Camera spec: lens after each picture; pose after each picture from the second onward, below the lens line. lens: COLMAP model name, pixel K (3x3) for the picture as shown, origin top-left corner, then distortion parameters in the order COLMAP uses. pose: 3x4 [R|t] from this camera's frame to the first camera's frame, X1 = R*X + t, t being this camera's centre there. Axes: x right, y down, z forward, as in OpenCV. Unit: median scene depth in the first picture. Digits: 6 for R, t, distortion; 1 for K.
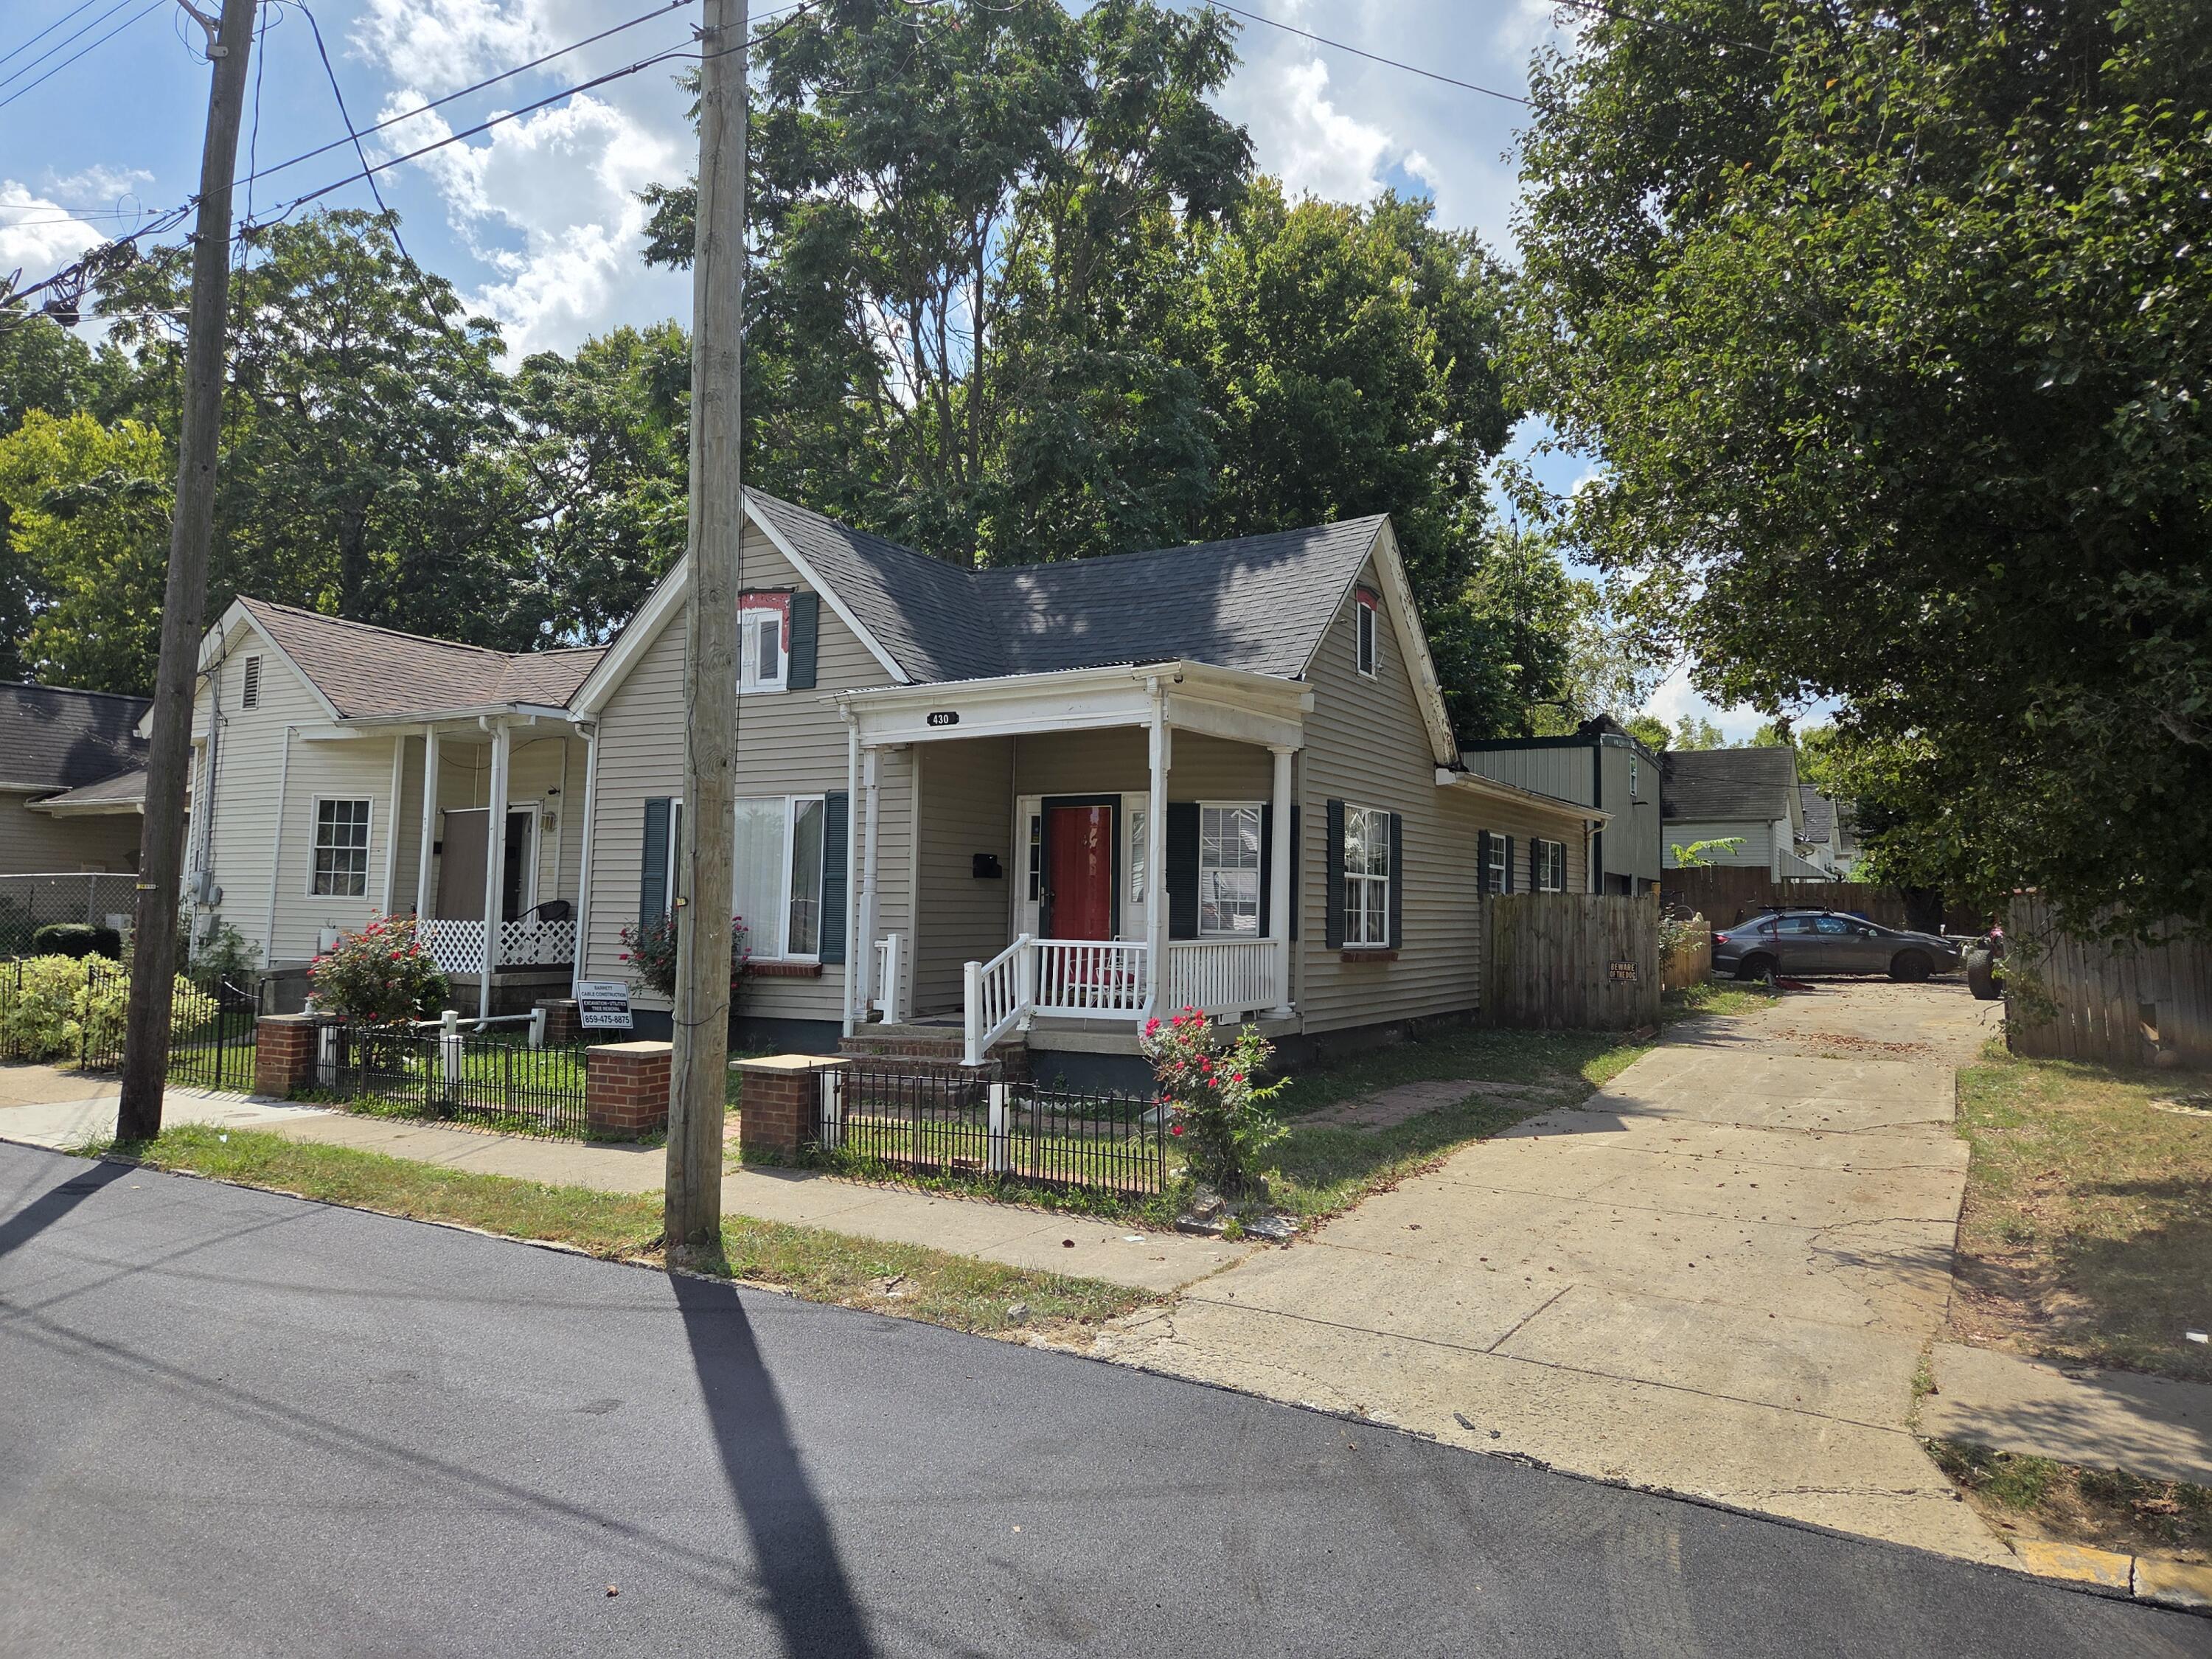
lens RADIAL K [[1359.4, 0, 1106.0], [0, 1359.4, 829.5], [0, 0, 1]] dist [0.028597, 0.000065]
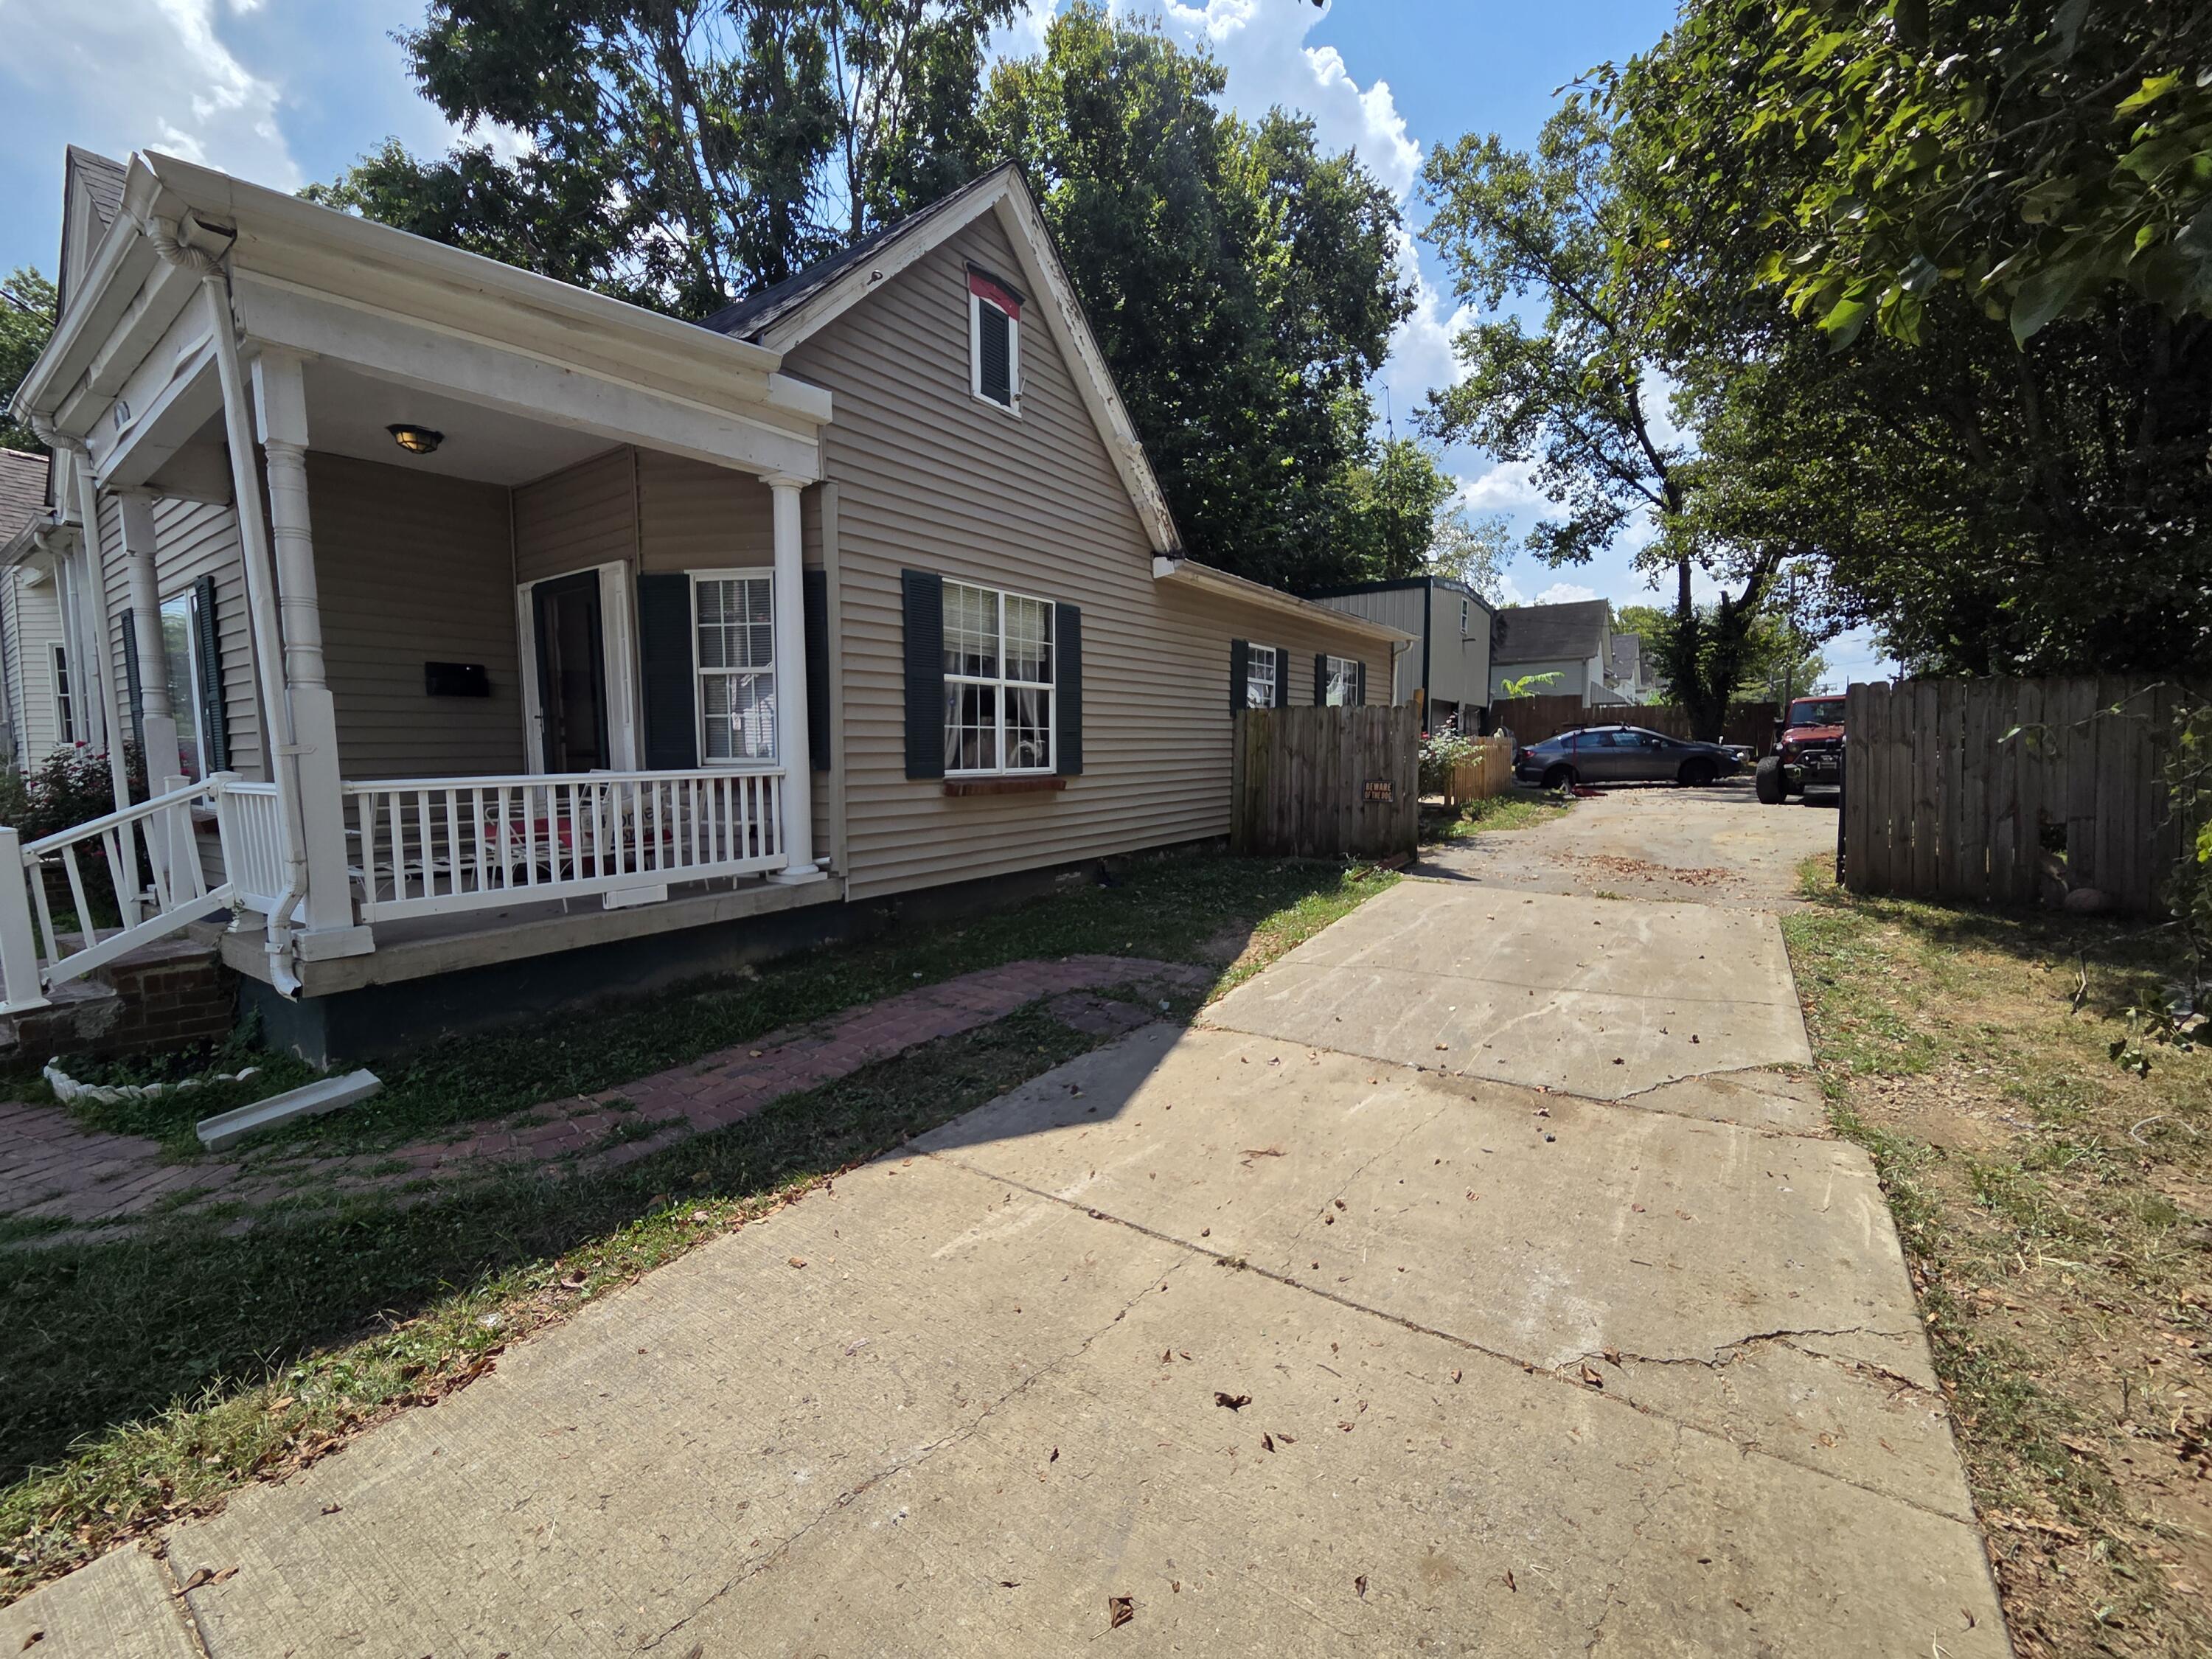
lens RADIAL K [[891.2, 0, 1106.0], [0, 891.2, 829.5], [0, 0, 1]] dist [0.010807, 0.000090]
pose [[0.998704, -0.022885, -0.045457, 0.227207], [0.029469, 0.988260, 0.149912, 0.036102], [0.041492, -0.151057, 0.987654, 0.417676]]
